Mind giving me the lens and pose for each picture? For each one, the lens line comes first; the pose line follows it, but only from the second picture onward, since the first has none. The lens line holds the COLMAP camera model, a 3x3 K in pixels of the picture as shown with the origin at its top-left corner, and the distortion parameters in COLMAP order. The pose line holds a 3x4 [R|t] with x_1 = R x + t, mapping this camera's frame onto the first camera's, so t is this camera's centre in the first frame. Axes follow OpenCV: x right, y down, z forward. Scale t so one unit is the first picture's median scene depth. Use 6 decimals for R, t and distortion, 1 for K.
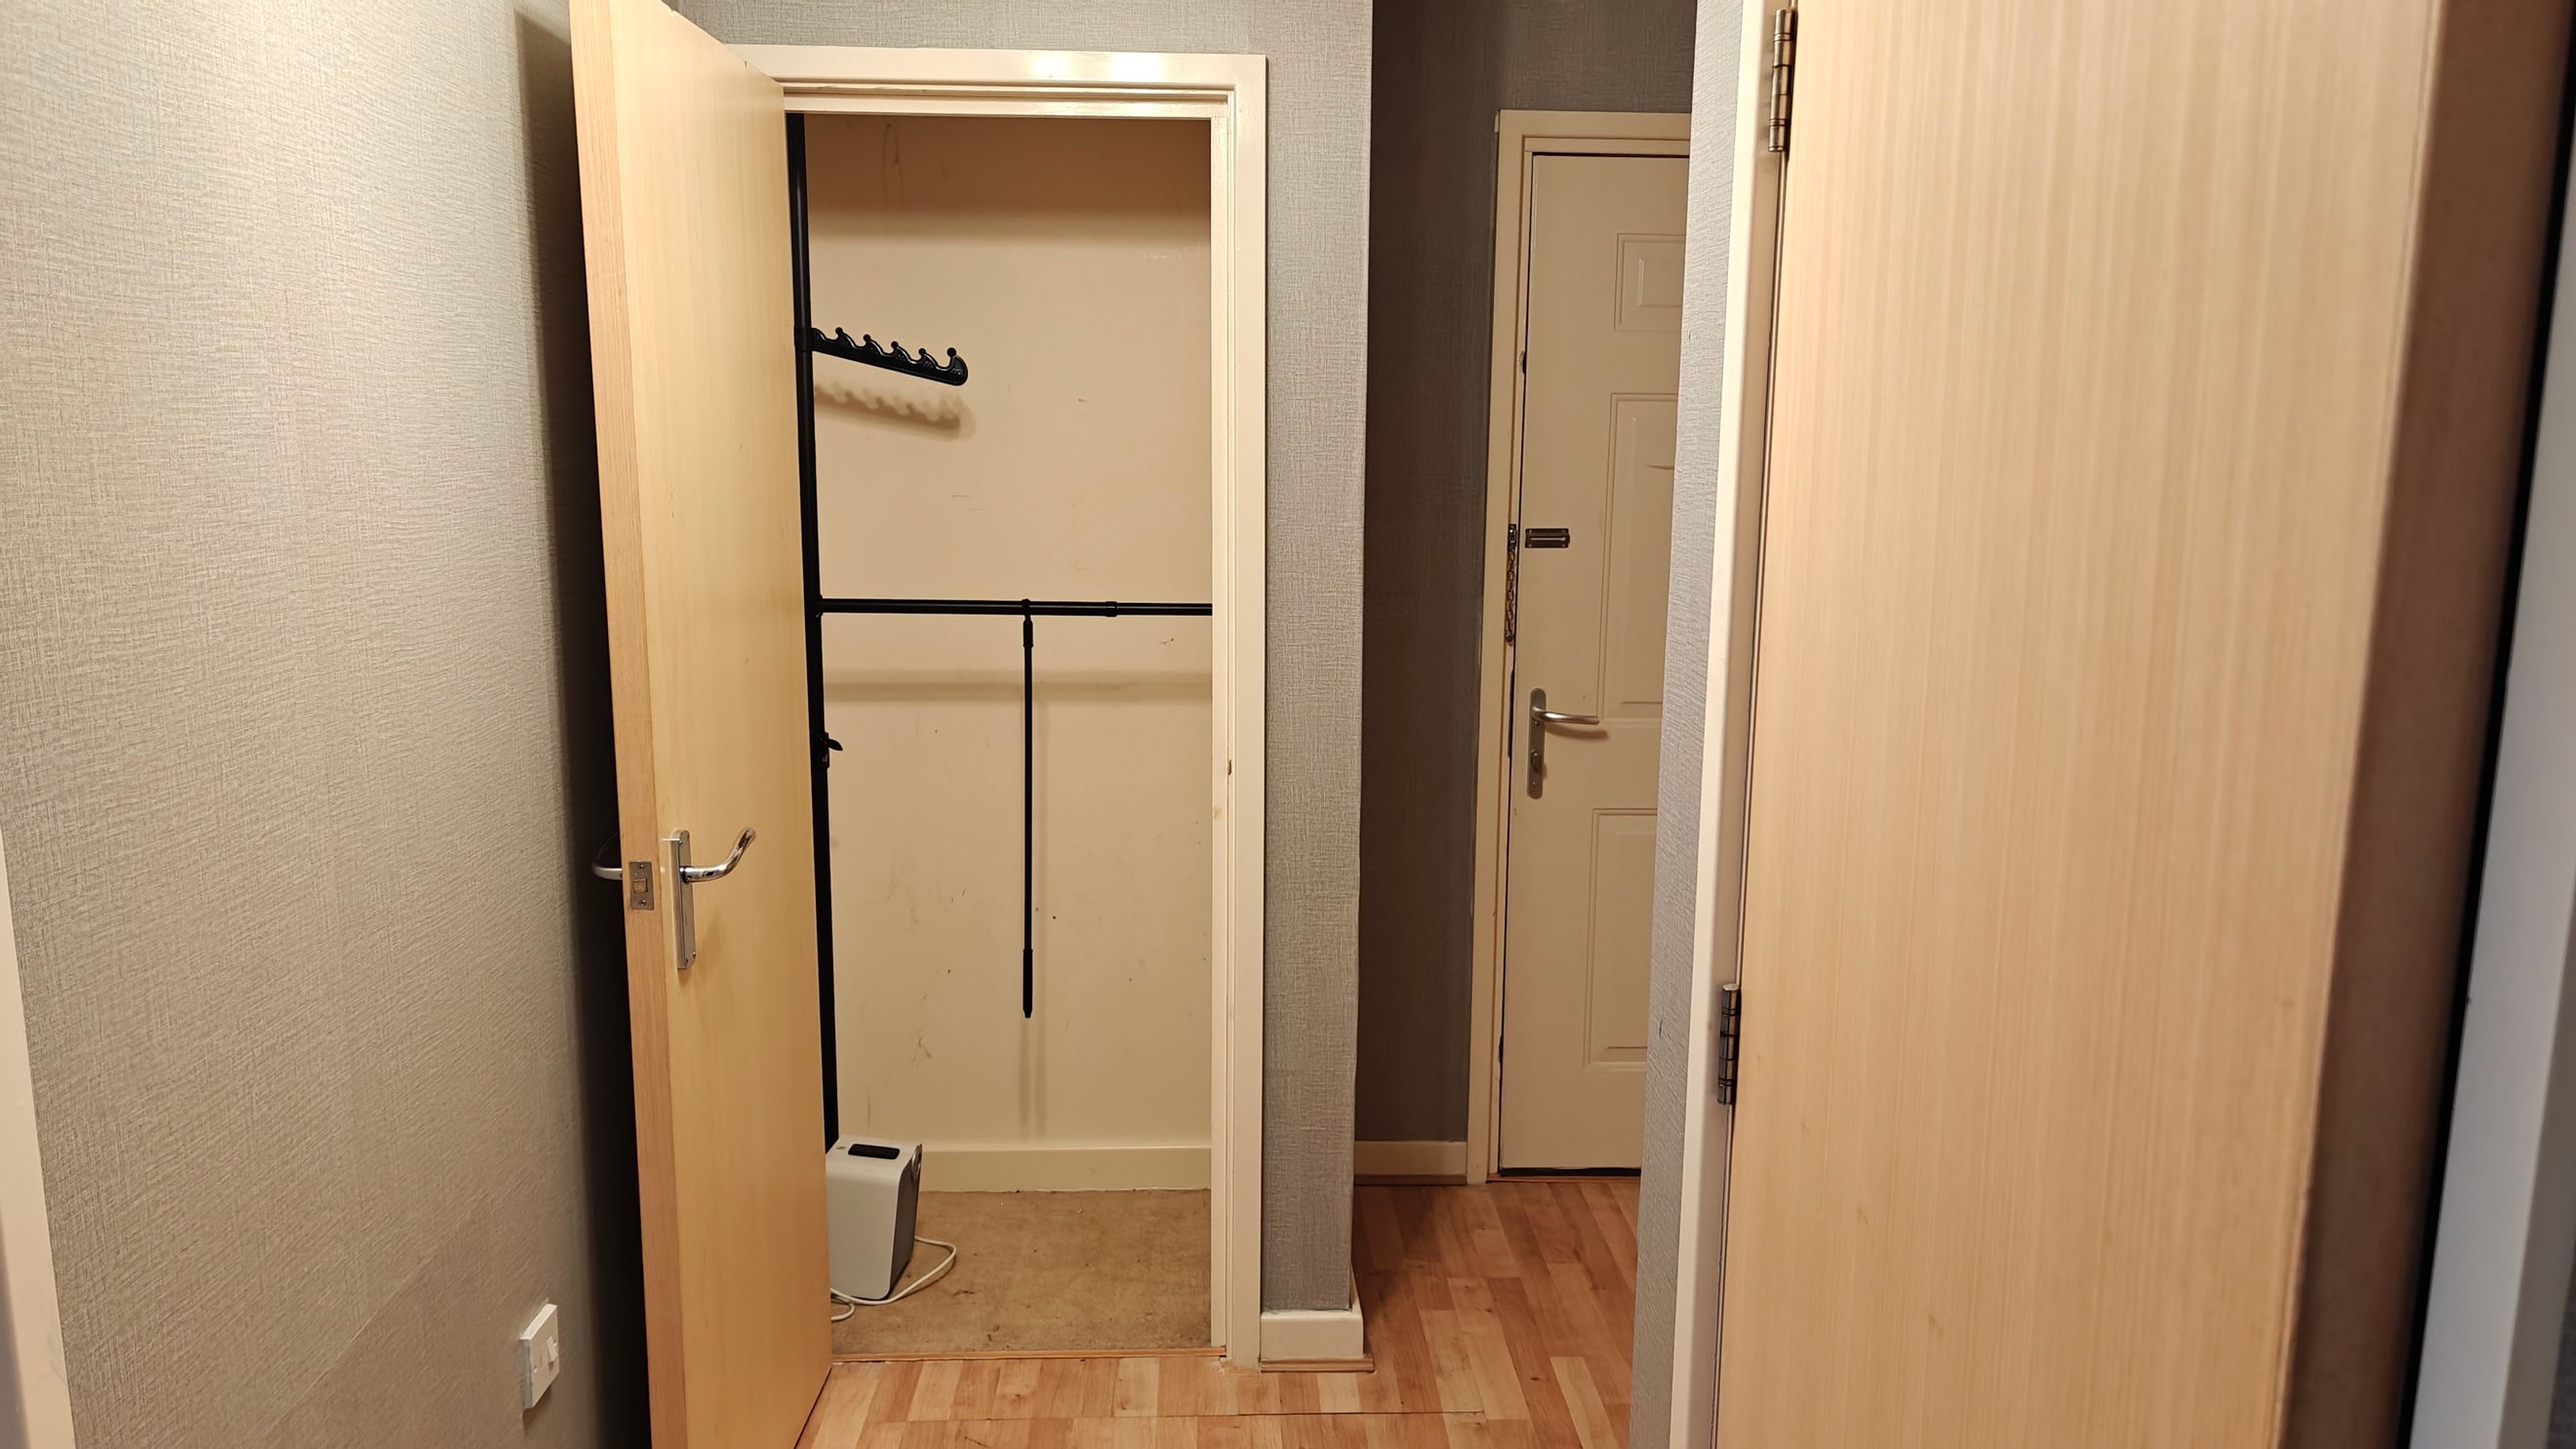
lens RADIAL K [[1746.0, 0, 1273.6], [0, 1746.0, 723.0], [0, 0, 1]] dist [0.066433, -0.076446]
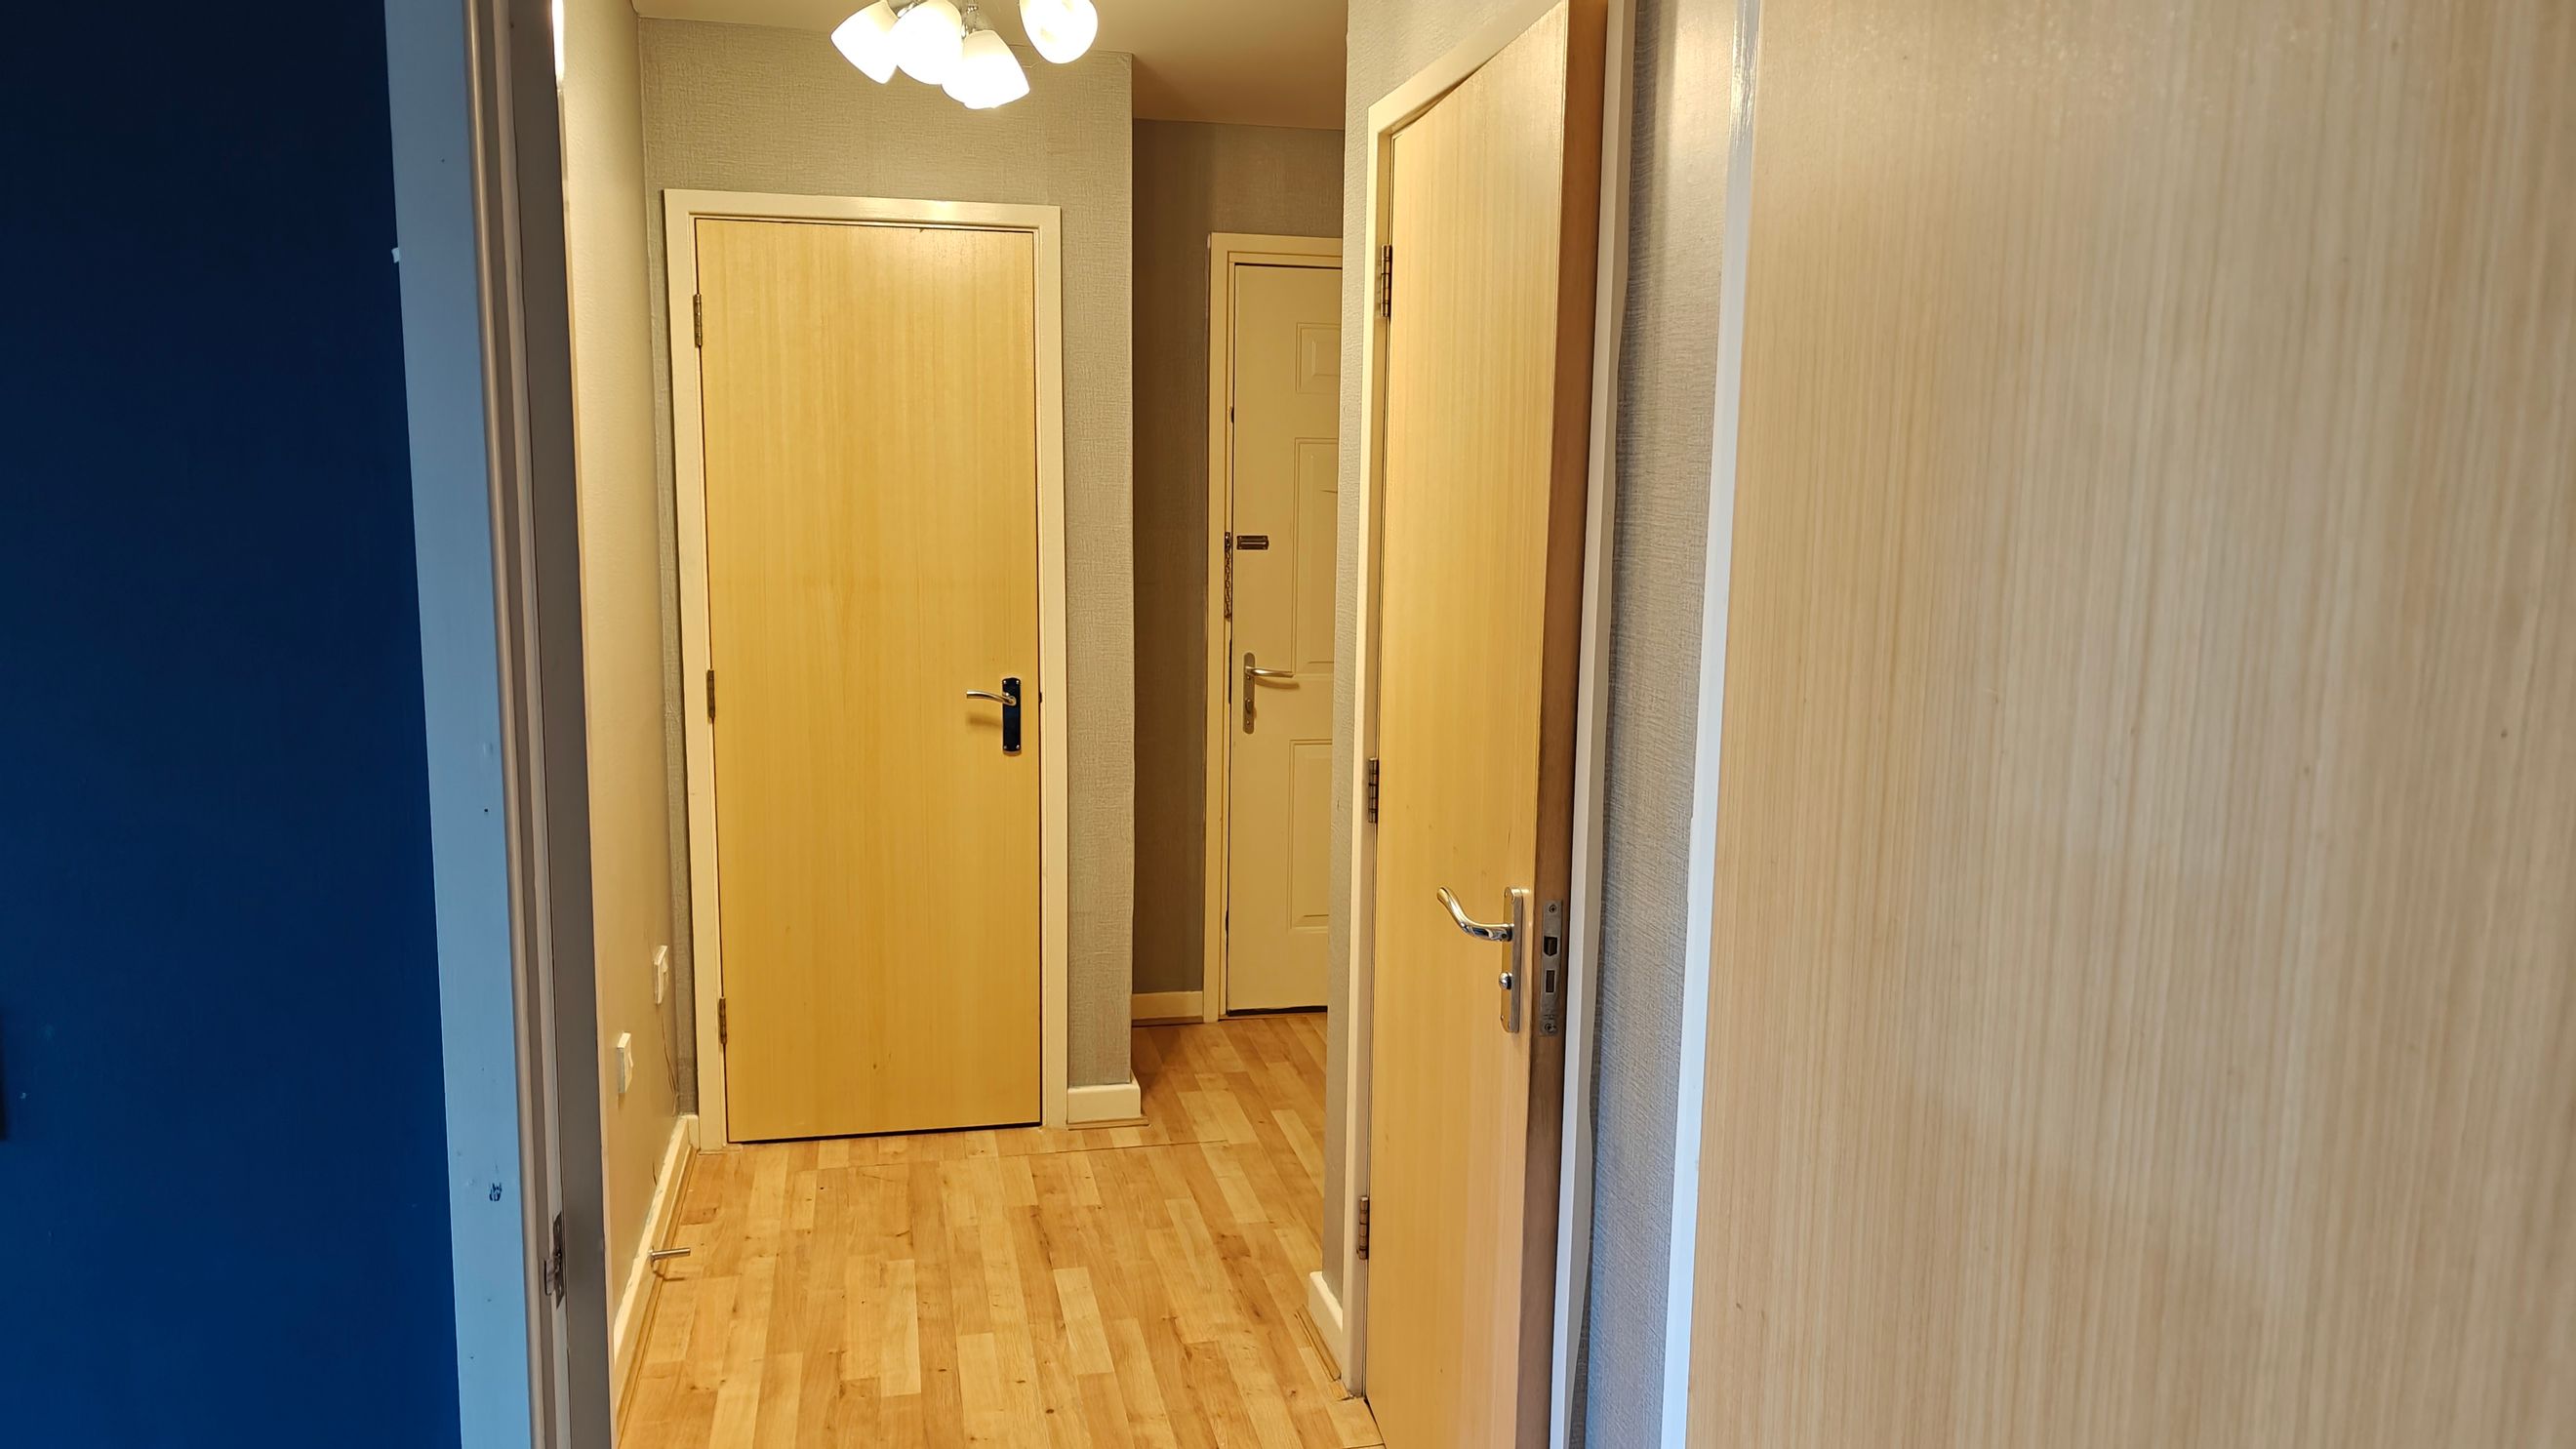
lens RADIAL K [[1746.0, 0, 1273.6], [0, 1746.0, 723.0], [0, 0, 1]] dist [0.066433, -0.076446]
pose [[0.983673, -0.020191, 0.178826, -0.079052], [0.024010, 0.999527, -0.019222, 0.065414], [-0.178354, 0.023202, 0.983693, -0.363884]]
